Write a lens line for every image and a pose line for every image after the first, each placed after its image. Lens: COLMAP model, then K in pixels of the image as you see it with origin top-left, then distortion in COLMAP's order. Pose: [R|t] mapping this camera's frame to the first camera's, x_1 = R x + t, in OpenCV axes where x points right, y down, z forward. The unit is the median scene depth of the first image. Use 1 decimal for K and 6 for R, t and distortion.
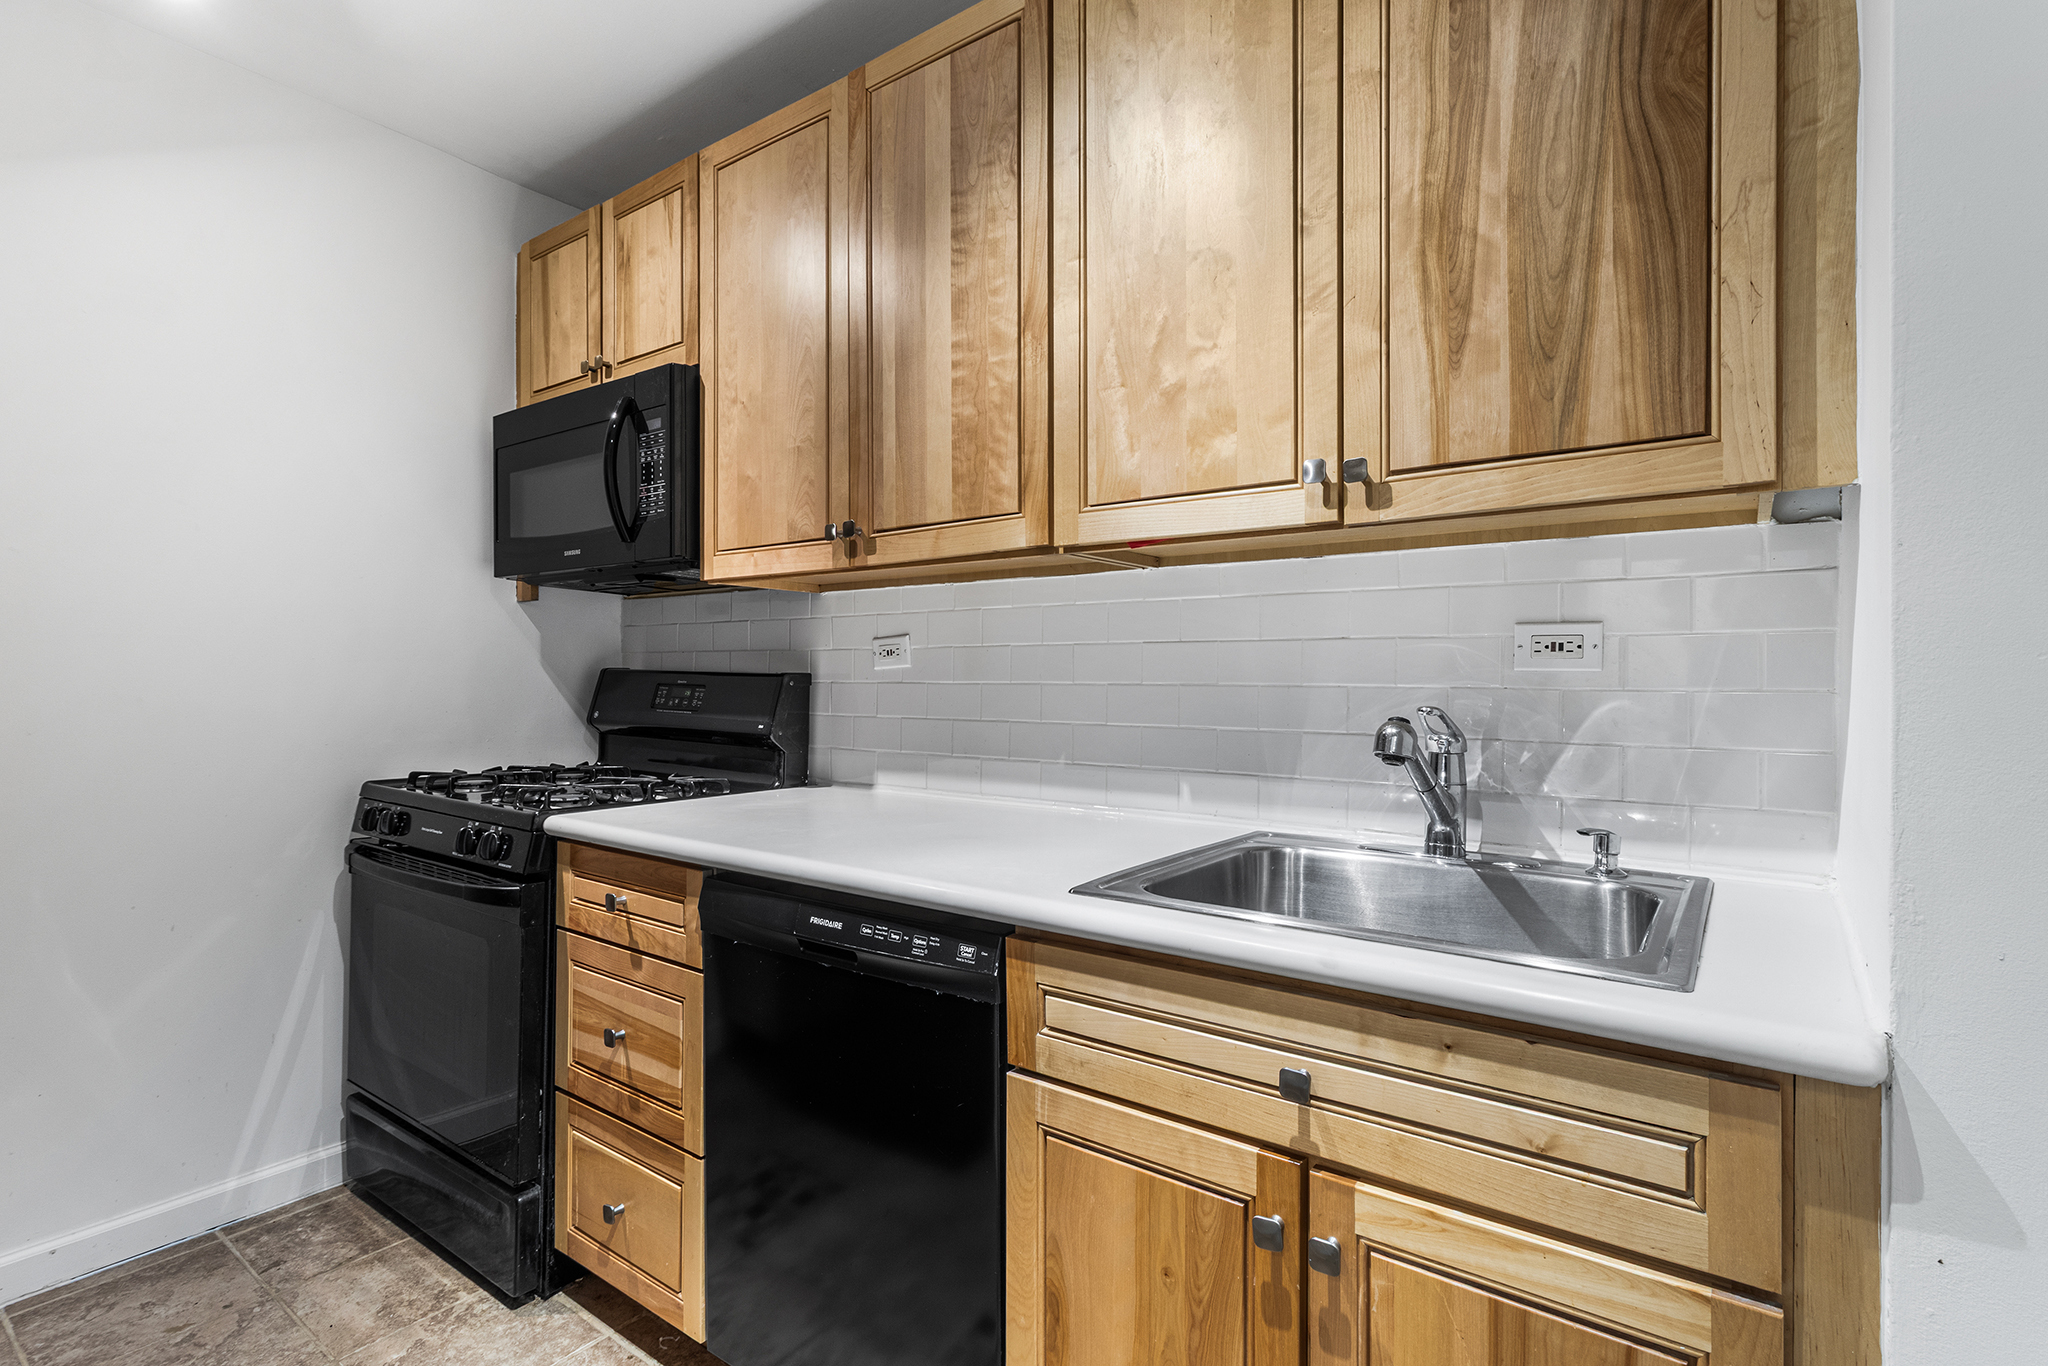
lens RADIAL K [[955.8, 0, 1051.8], [0, 955.8, 676.9], [0, 0, 1]] dist [-0.001328, 0.000056]
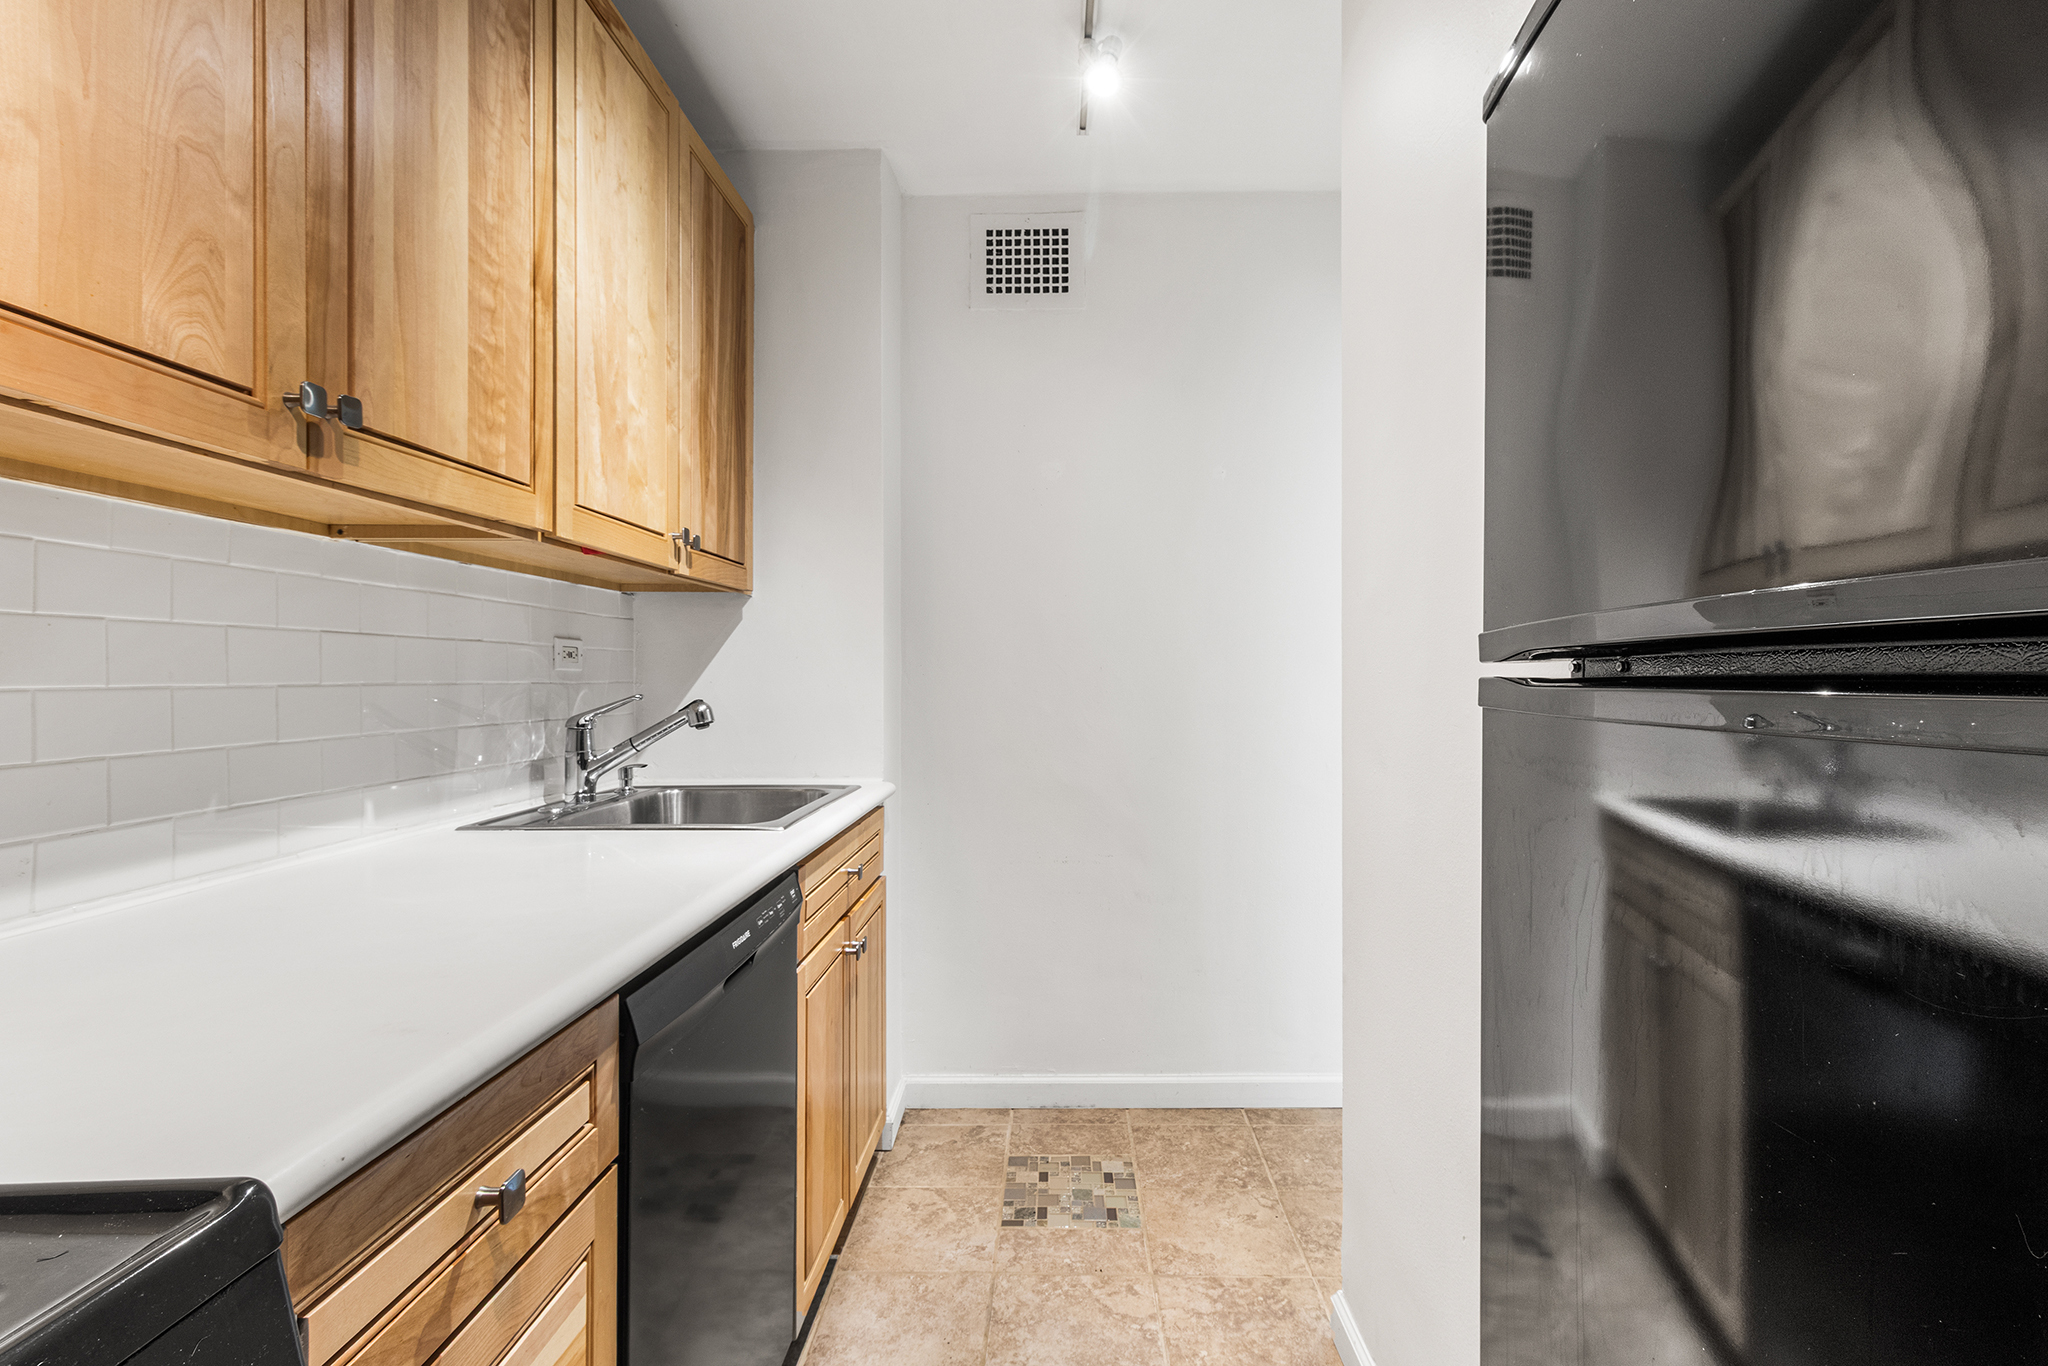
lens RADIAL K [[955.8, 0, 1051.8], [0, 955.8, 676.9], [0, 0, 1]] dist [-0.001328, 0.000056]
pose [[-0.551957, -0.005036, 0.833857, -1.019028], [0.000230, 0.999981, 0.006192, -0.004472], [-0.833872, 0.003610, -0.551946, 1.087560]]
